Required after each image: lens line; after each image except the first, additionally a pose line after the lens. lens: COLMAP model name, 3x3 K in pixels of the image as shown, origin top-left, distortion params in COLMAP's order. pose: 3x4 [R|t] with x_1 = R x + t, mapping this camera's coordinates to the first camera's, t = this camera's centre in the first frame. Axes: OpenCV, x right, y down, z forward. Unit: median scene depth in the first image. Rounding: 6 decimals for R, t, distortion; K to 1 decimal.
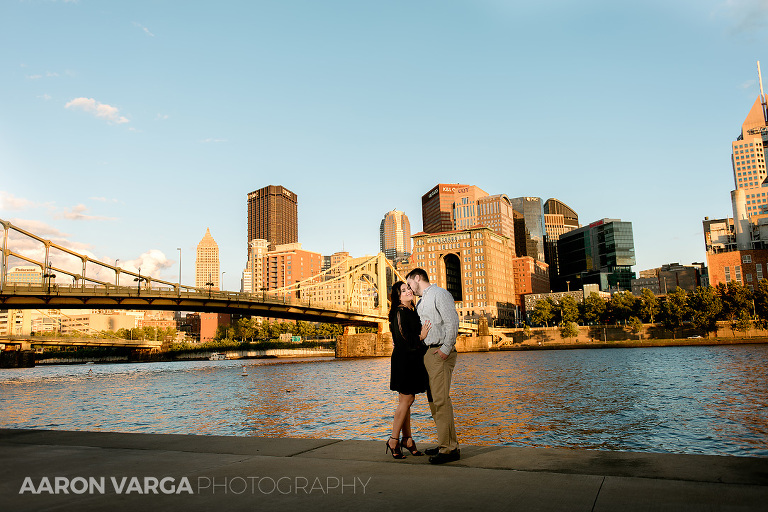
lens RADIAL K [[633.1, 0, 367.4], [0, 633.1, 257.0], [0, 0, 1]] dist [0.024726, 0.001260]
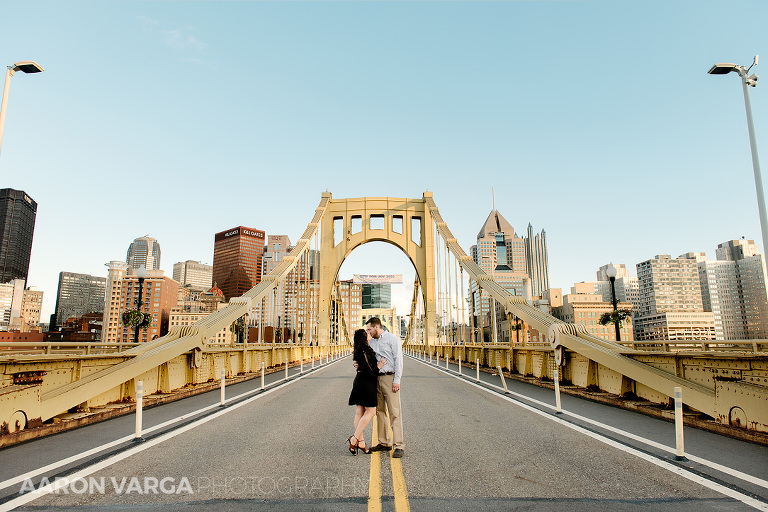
lens RADIAL K [[633.1, 0, 367.4], [0, 633.1, 257.0], [0, 0, 1]] dist [0.024726, 0.001260]
pose [[0.862424, 0.133061, 0.488385, -0.320998], [-0.107779, 0.990978, -0.079669, 0.002504], [-0.494579, 0.016071, 0.868984, -0.087136]]
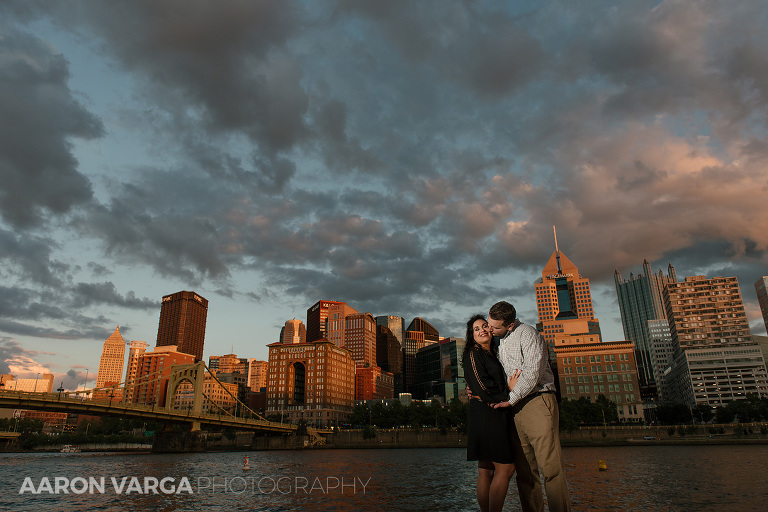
lens RADIAL K [[548.8, 0, 384.0], [0, 548.8, 256.0], [0, 0, 1]] dist [0.004678, -0.004549]
pose [[0.984438, 0.076914, 0.158007, 0.086415], [-0.046082, 0.980653, -0.190253, -0.009251], [-0.169583, 0.180011, 0.968936, -0.045114]]
